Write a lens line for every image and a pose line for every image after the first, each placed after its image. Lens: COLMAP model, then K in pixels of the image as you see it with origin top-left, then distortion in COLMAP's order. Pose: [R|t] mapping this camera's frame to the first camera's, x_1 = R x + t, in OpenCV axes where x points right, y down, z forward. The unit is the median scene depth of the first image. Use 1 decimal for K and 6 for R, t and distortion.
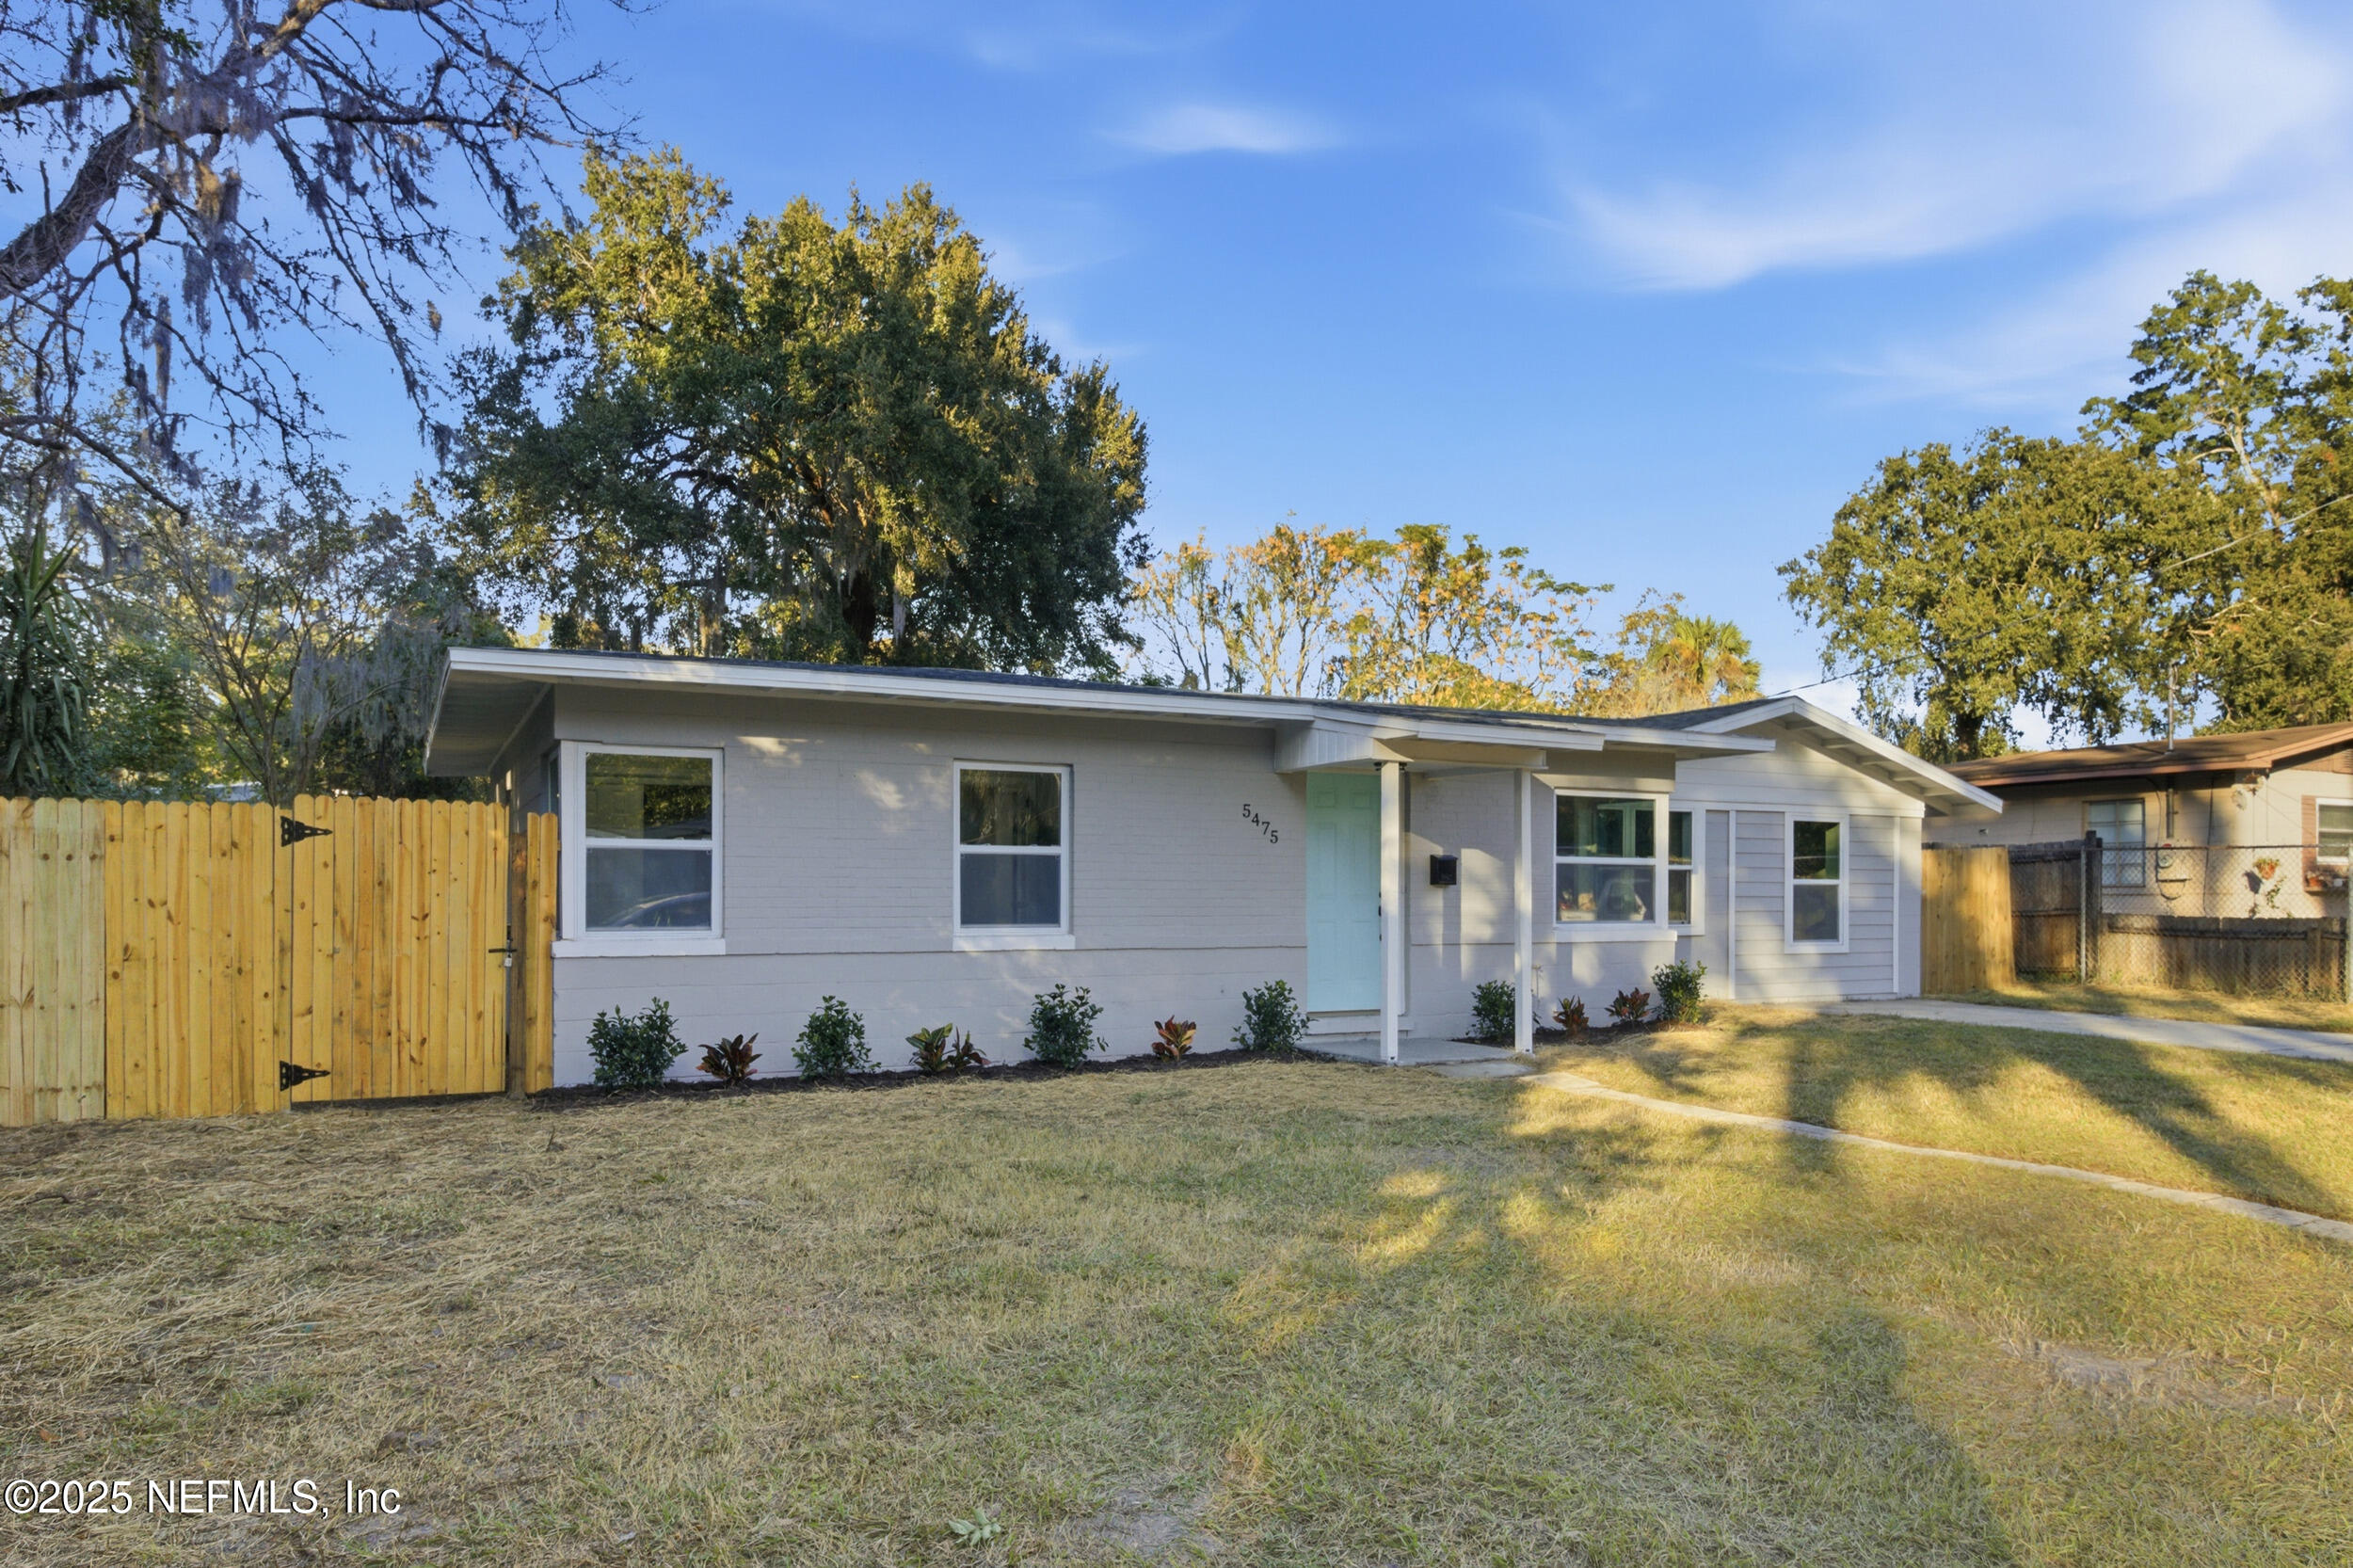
lens RADIAL K [[1483.0, 0, 1180.6], [0, 1483.0, 909.4], [0, 0, 1]] dist [-0.001176, -0.000801]
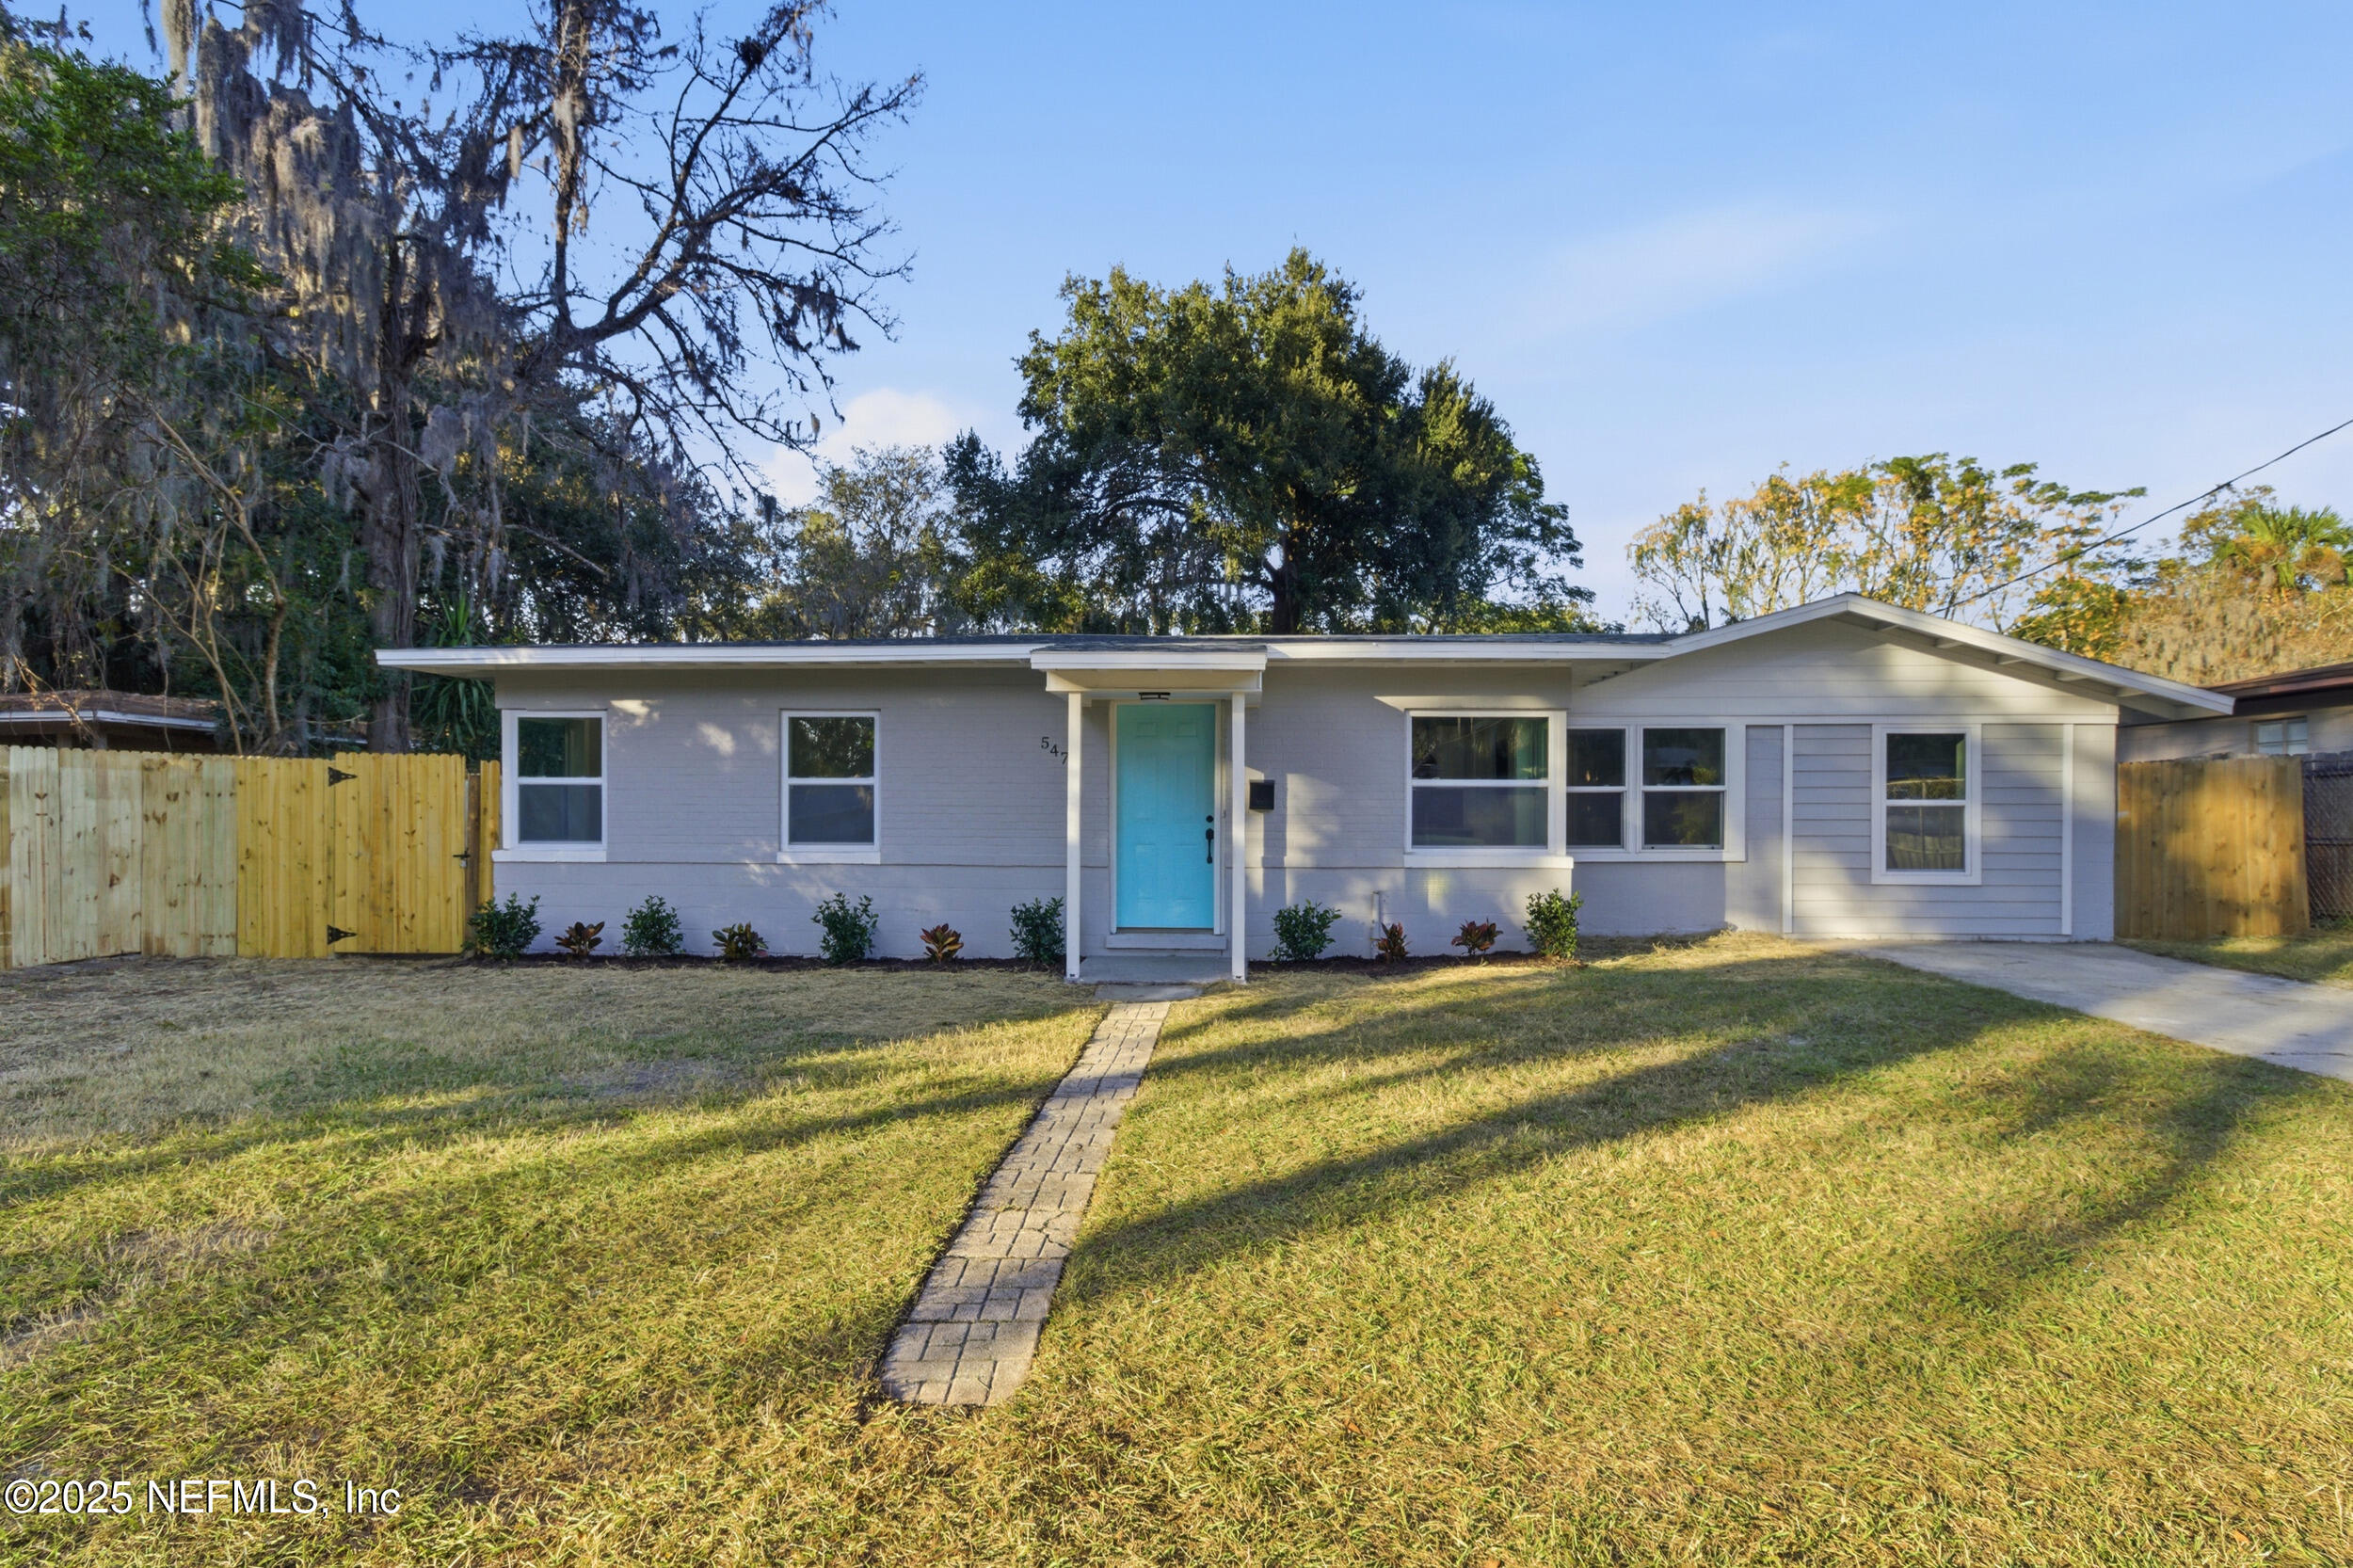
lens RADIAL K [[1148.0, 0, 1202.9], [0, 1148.0, 811.7], [0, 0, 1]] dist [0.001622, 0.002297]
pose [[0.867355, -0.001751, -0.497687, 0.641006], [-0.005179, 0.999908, -0.012544, -0.004709], [0.497663, 0.013457, 0.867266, 0.336003]]
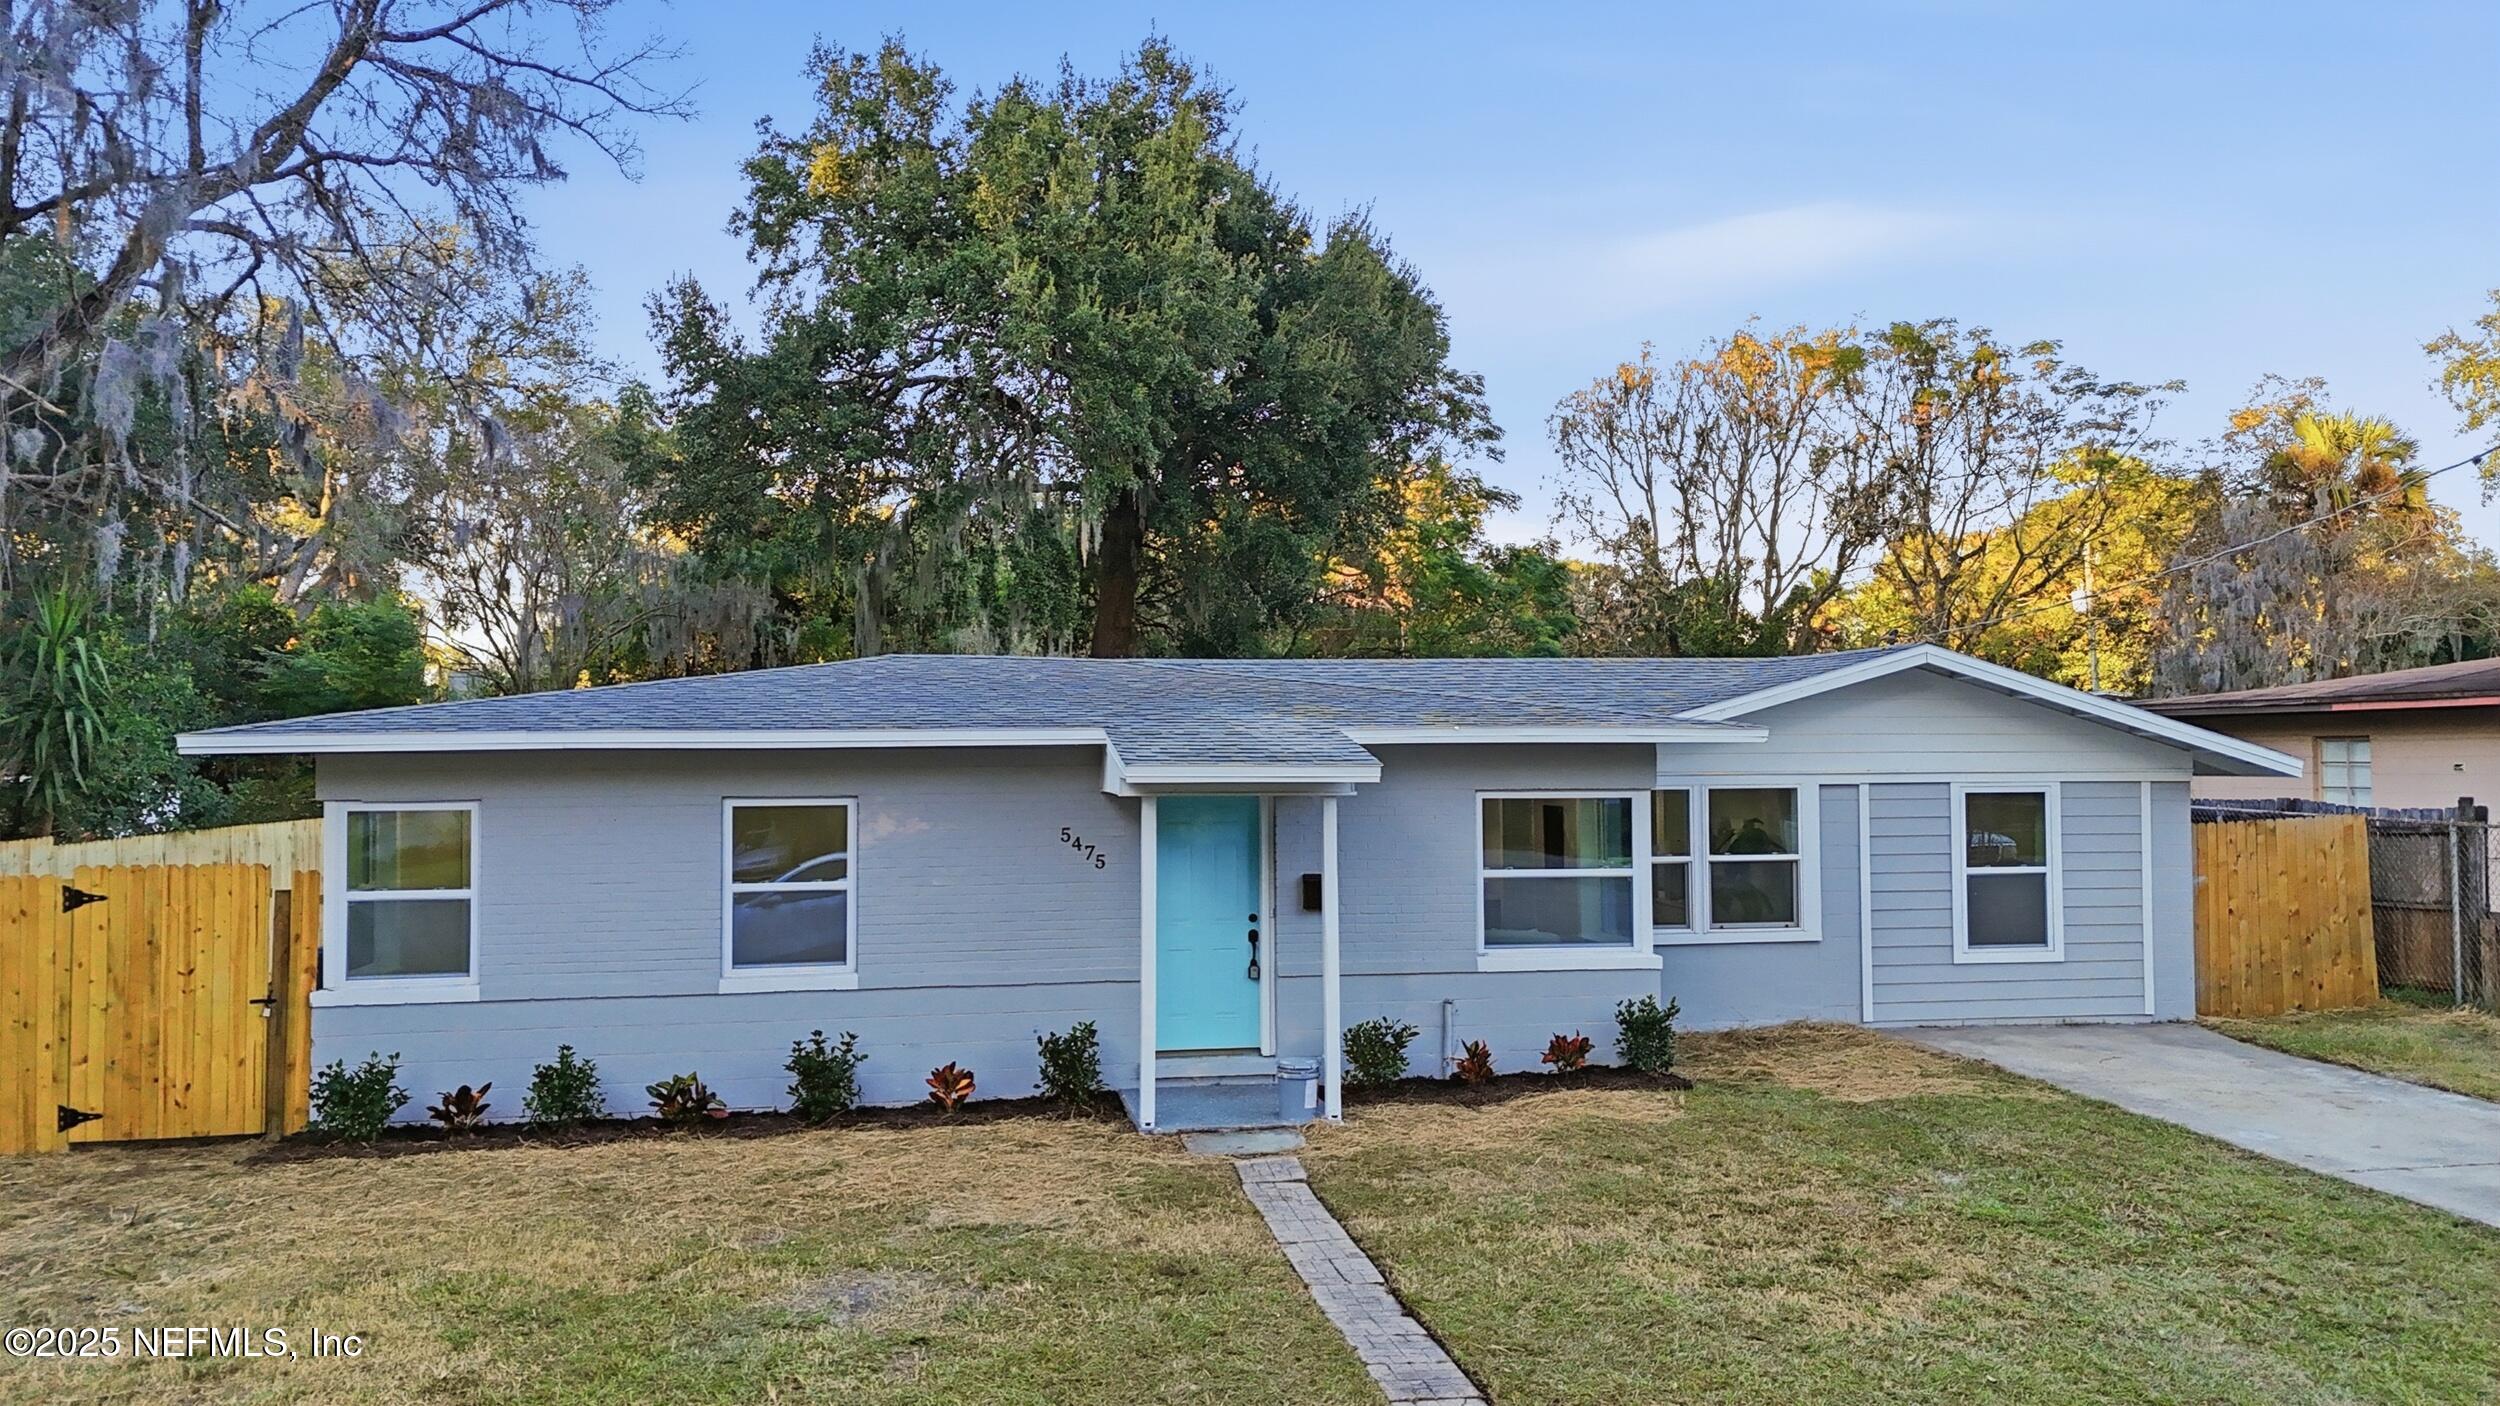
lens RADIAL K [[1813.2, 0, 1246.7], [0, 1813.2, 706.7], [0, 0, 1]] dist [0.071677, -0.058158]
pose [[0.954273, -0.017844, -0.298405, 0.545207], [0.006612, 0.999233, -0.038607, -0.112714], [0.298864, 0.034869, 0.953658, -0.058849]]
